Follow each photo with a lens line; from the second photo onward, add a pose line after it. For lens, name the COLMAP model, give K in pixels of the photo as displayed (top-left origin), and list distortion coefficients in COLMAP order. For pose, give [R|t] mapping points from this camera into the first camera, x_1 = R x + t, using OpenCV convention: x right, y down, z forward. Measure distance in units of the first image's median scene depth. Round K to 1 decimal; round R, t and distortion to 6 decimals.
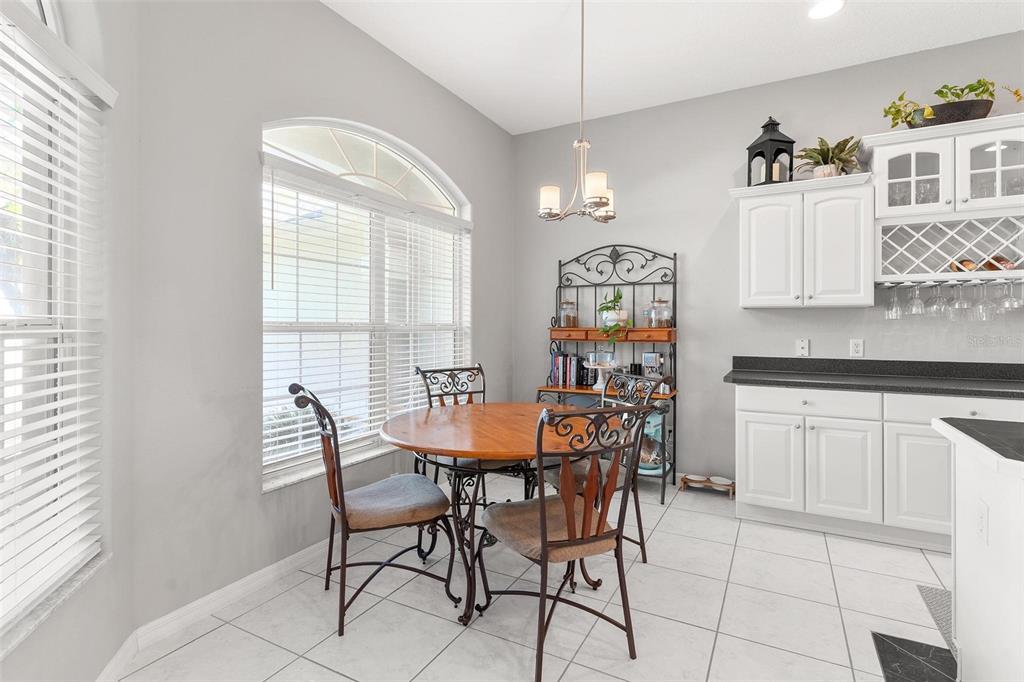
lens RADIAL K [[502.3, 0, 509.8], [0, 502.3, 324.5], [0, 0, 1]] dist [0.001862, 0.000339]
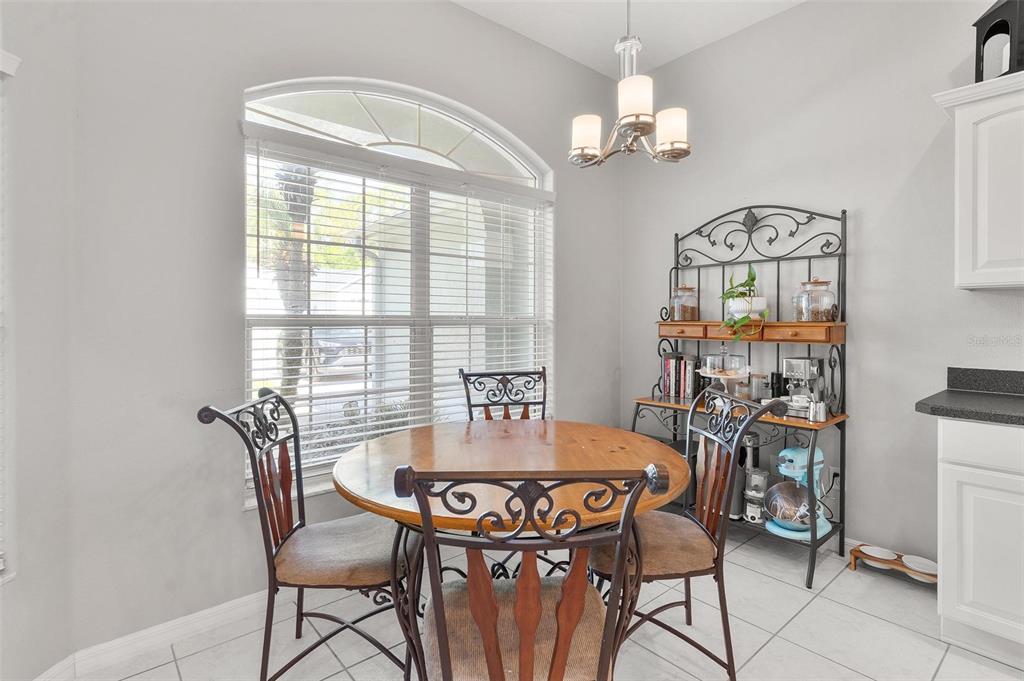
lens RADIAL K [[502.1, 0, 511.9], [0, 502.1, 321.2], [0, 0, 1]] dist [0.002707, 0.000190]
pose [[0.932694, 0.000297, -0.360668, 0.160677], [0.001968, 0.999981, 0.005914, 0.000967], [0.360662, -0.006226, 0.932676, 0.218514]]
